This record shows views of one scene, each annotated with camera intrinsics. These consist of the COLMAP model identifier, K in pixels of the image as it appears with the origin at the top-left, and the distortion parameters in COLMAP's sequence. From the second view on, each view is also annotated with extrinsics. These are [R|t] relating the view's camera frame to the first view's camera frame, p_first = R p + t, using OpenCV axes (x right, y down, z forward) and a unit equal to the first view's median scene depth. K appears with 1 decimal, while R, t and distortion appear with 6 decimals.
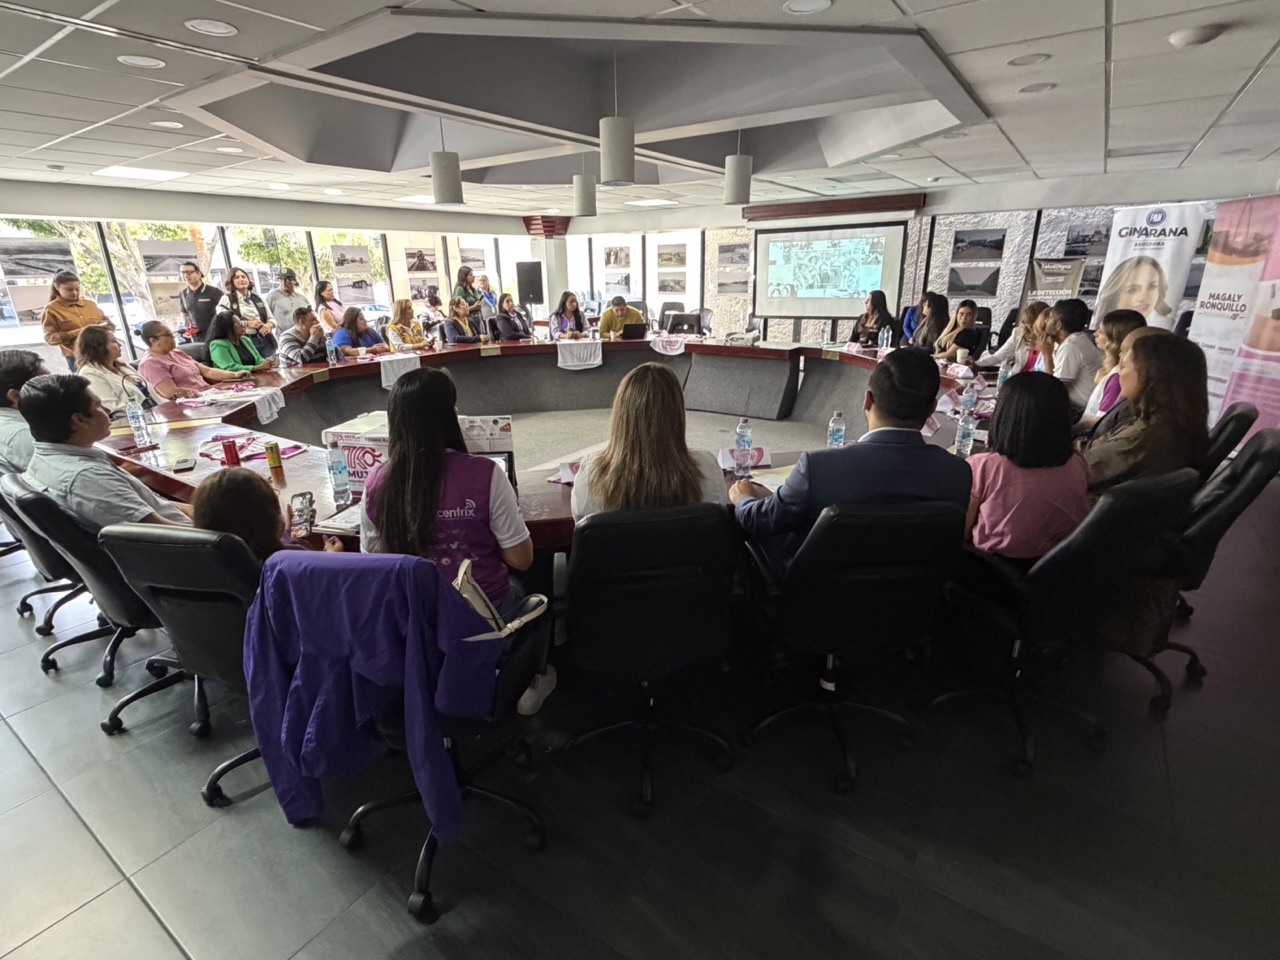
lens RADIAL K [[633.3, 0, 638.1], [0, 633.3, 481.3], [0, 0, 1]] dist [-0.004021, -0.000025]
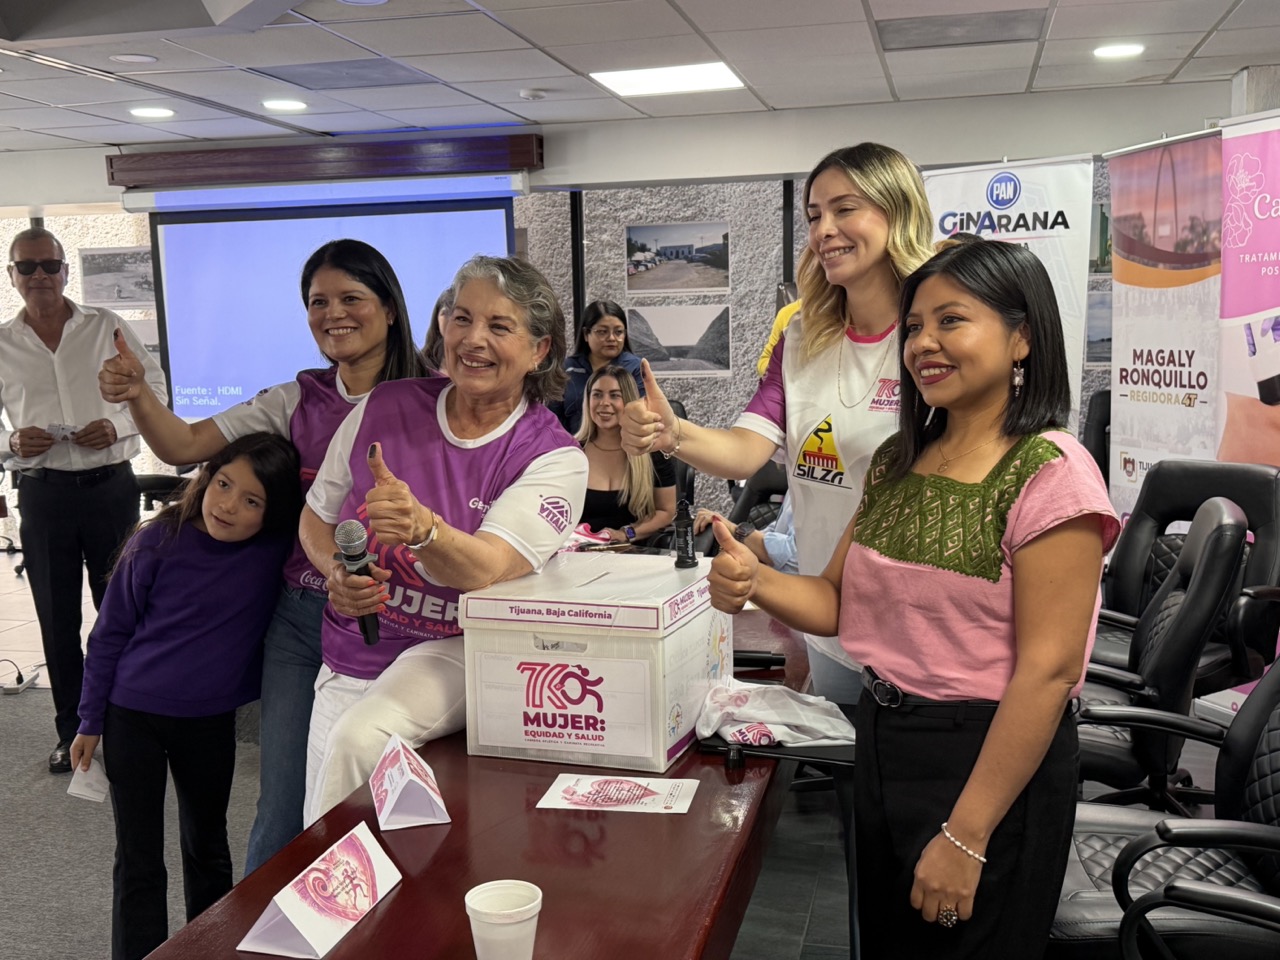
lens RADIAL K [[1415.6, 0, 640.2], [0, 1415.6, 480.7], [0, 0, 1]] dist [0.012947, 0.000000]
pose [[0.927865, -0.039182, 0.370851, 0.219096], [0.119633, 0.973178, -0.196500, -0.057683], [-0.353205, 0.226691, 0.907666, 0.246519]]
